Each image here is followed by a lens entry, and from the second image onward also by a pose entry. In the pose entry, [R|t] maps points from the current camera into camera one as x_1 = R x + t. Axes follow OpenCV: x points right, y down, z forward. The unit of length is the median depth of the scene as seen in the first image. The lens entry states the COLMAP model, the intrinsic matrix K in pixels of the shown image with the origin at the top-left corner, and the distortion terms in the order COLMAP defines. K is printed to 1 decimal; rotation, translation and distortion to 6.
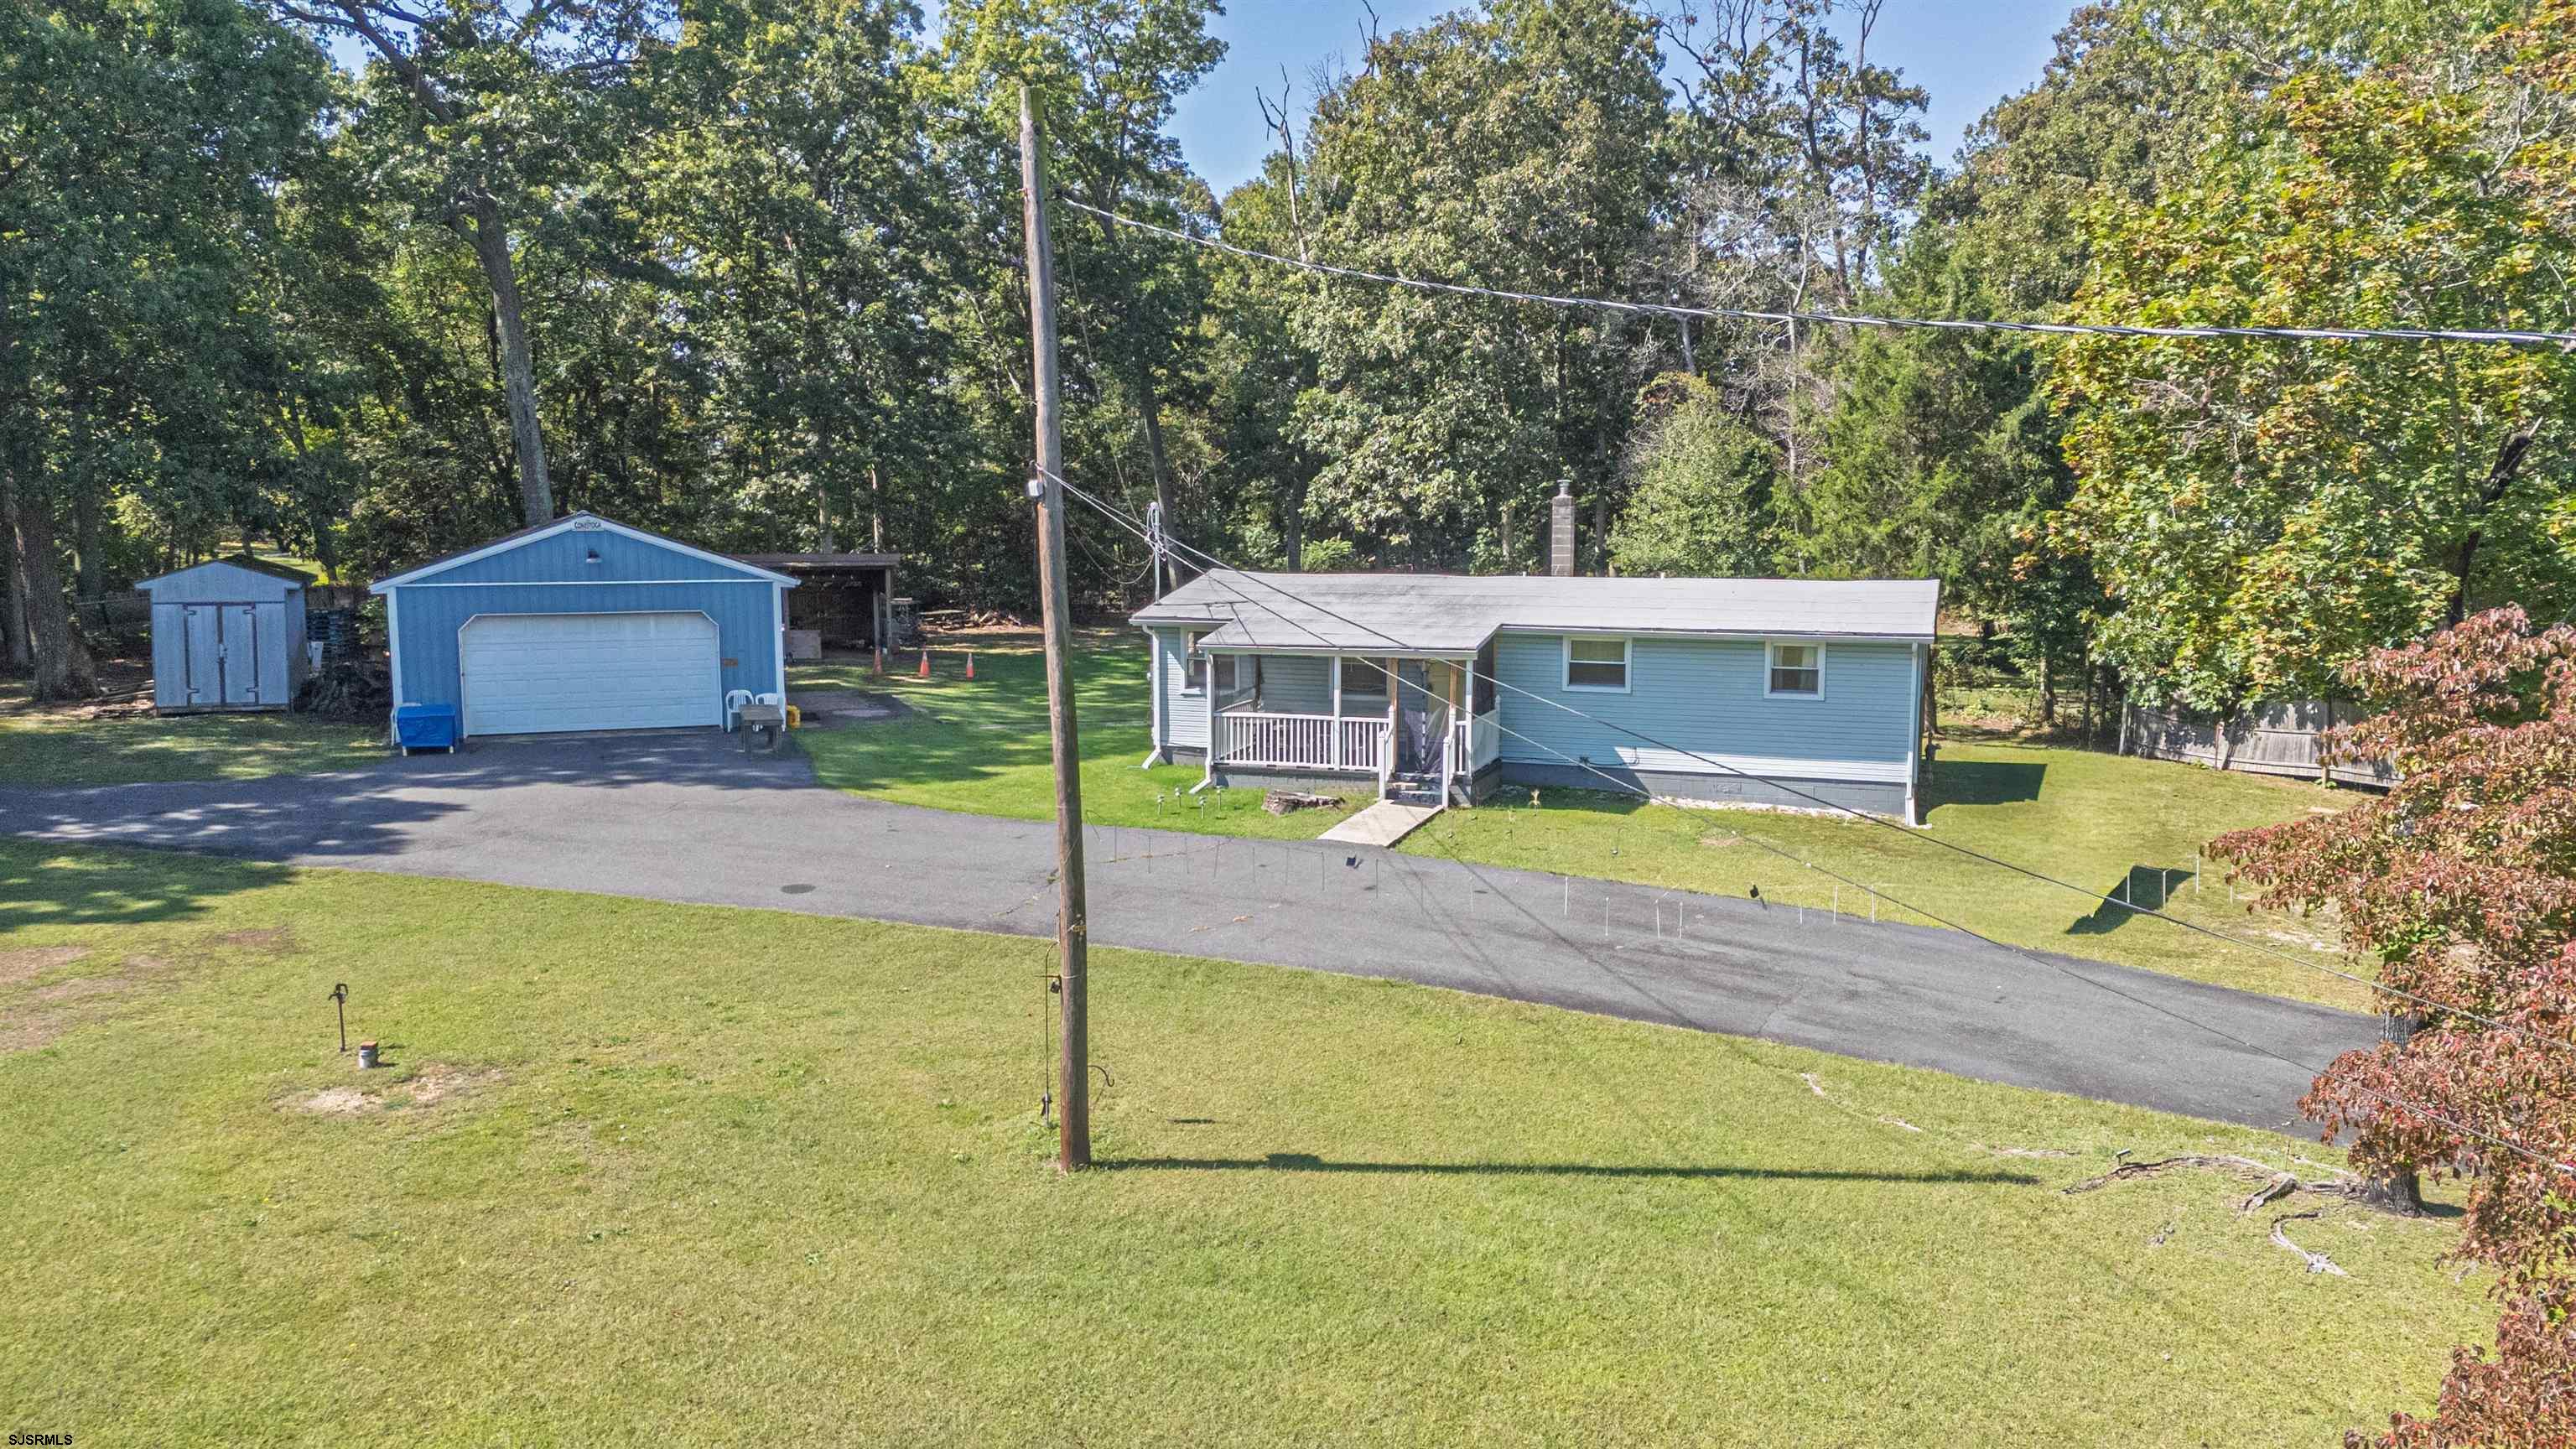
lens RADIAL K [[1908.3, 0, 1288.0], [0, 1908.3, 724.5], [0, 0, 1]] dist [0.147706, -0.325767]
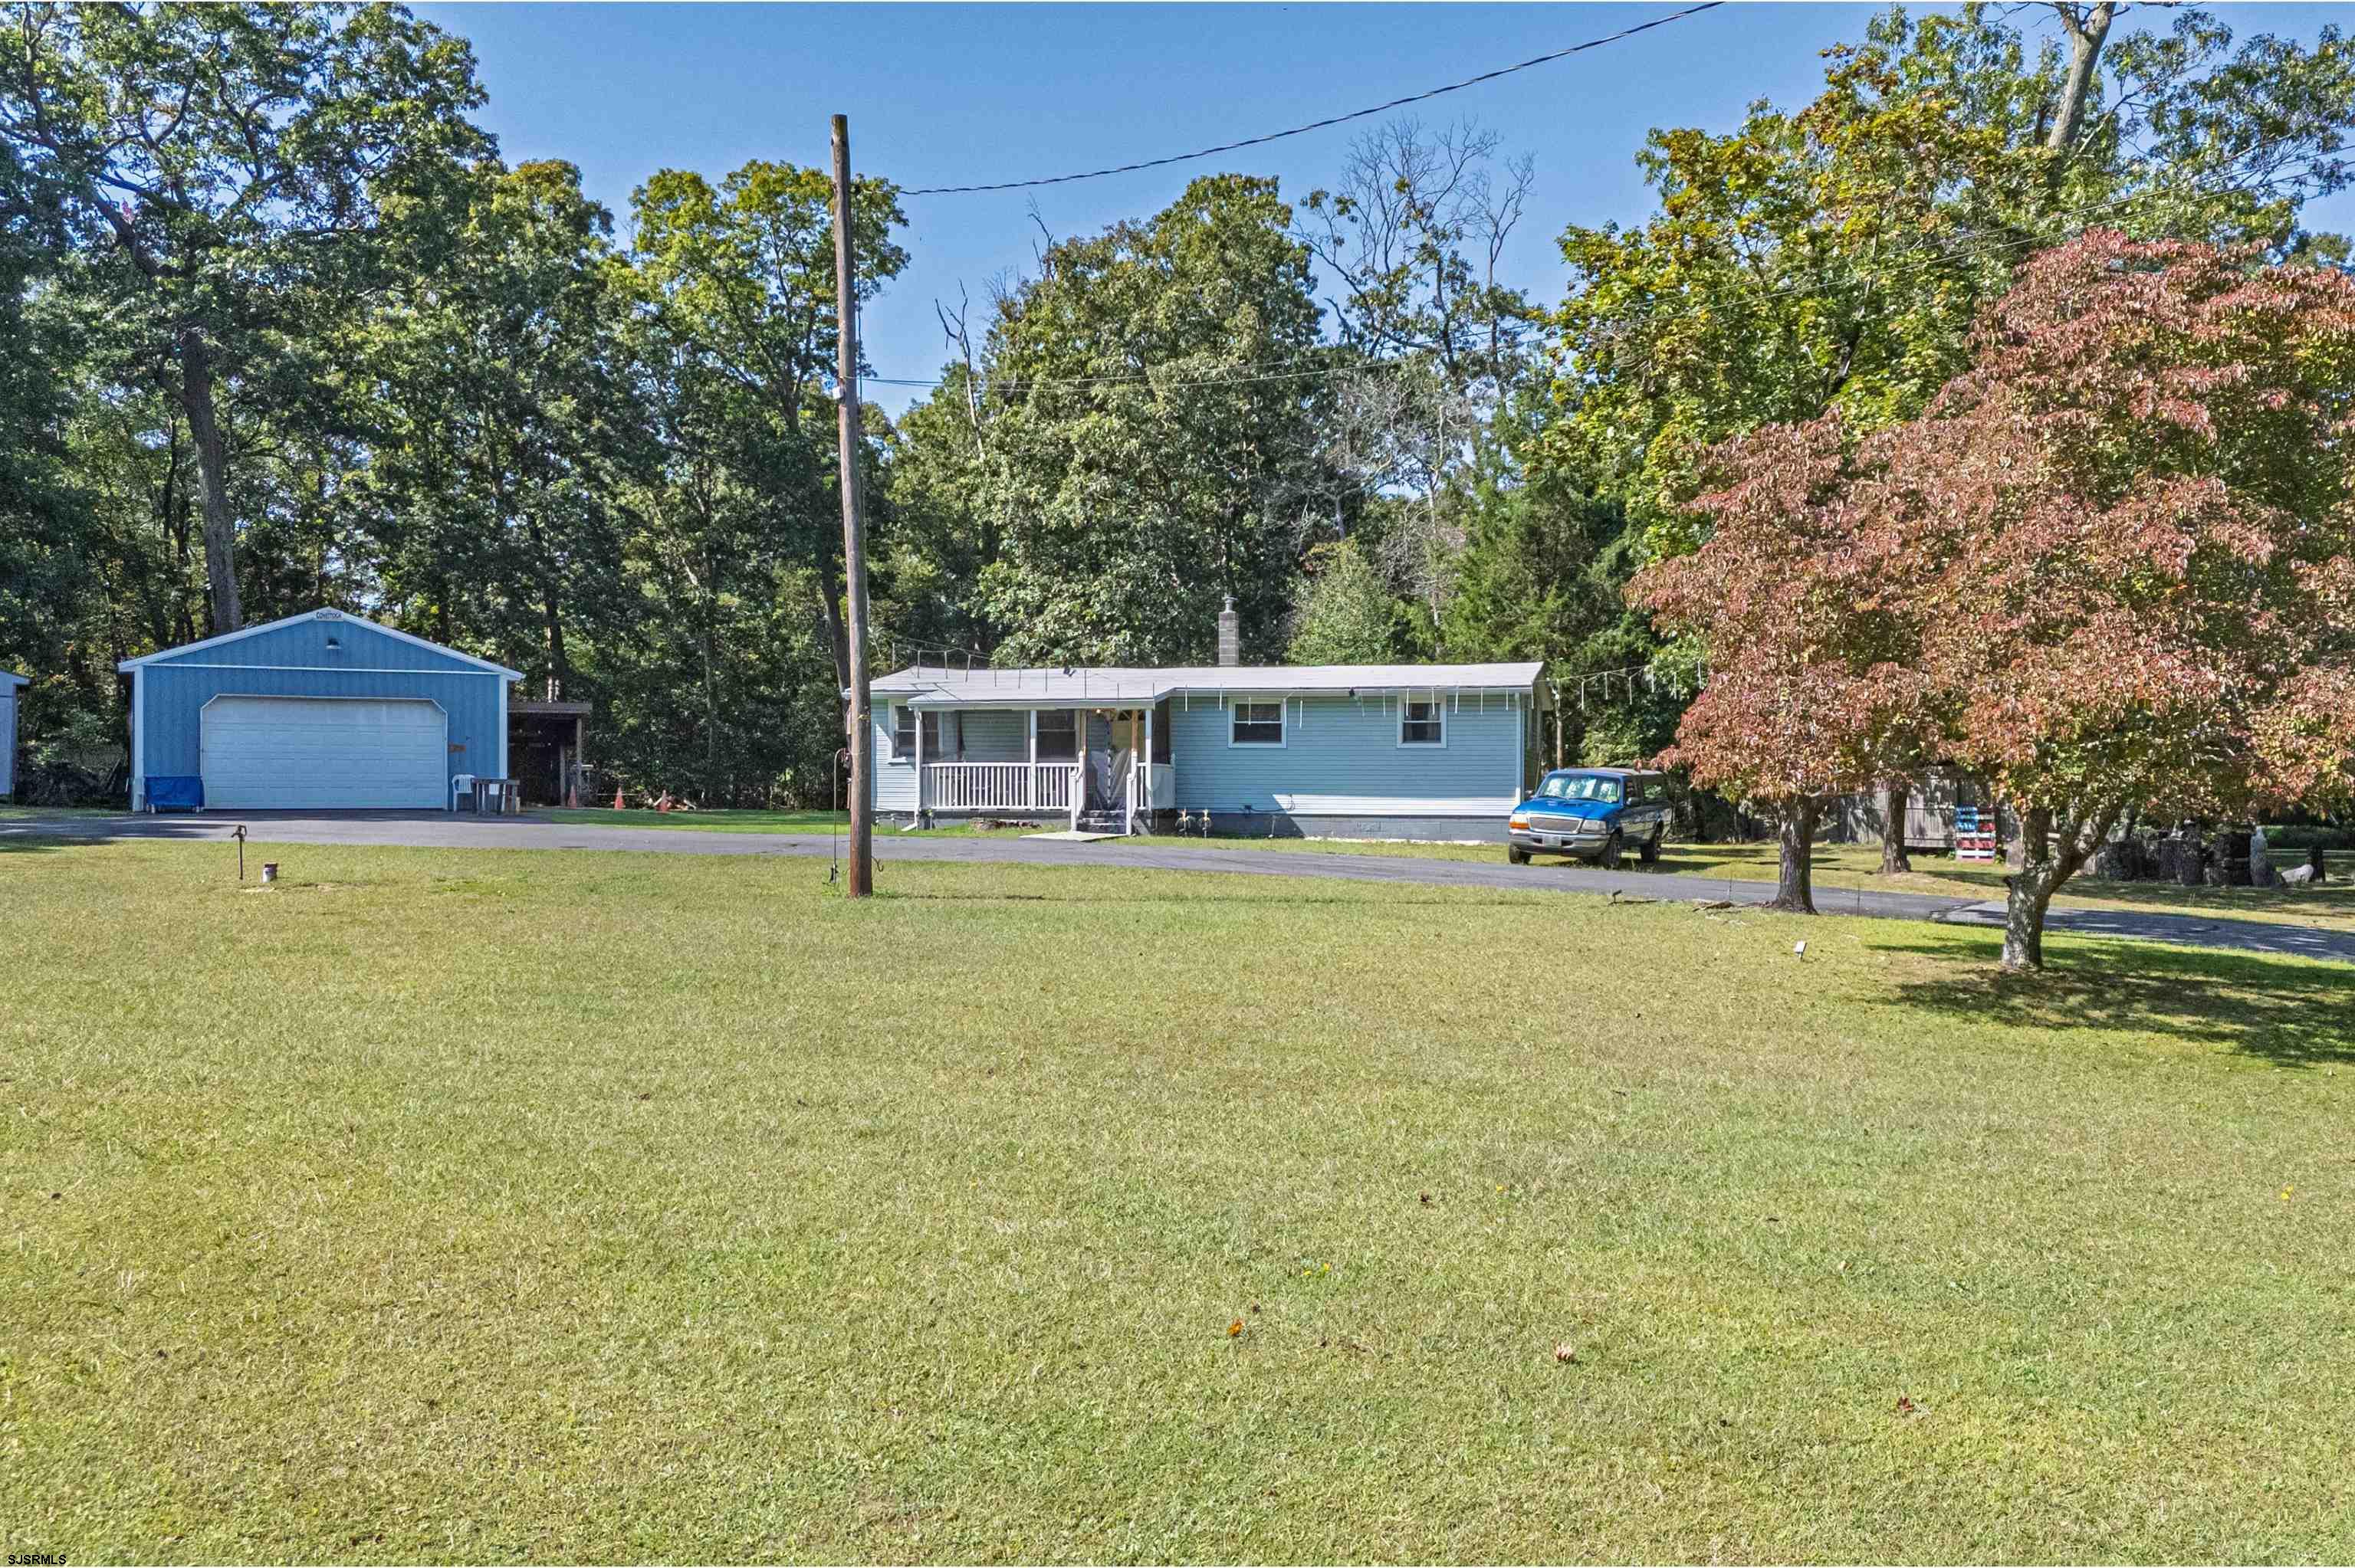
lens RADIAL K [[2067.0, 0, 1187.8], [0, 2067.0, 789.0], [0, 0, 1]] dist [0.148257, -0.347434]
pose [[0.993291, 0.000974, 0.115637, -0.014347], [0.012903, 0.992786, -0.119202, 0.090315], [-0.114919, 0.119894, 0.986113, -0.127299]]
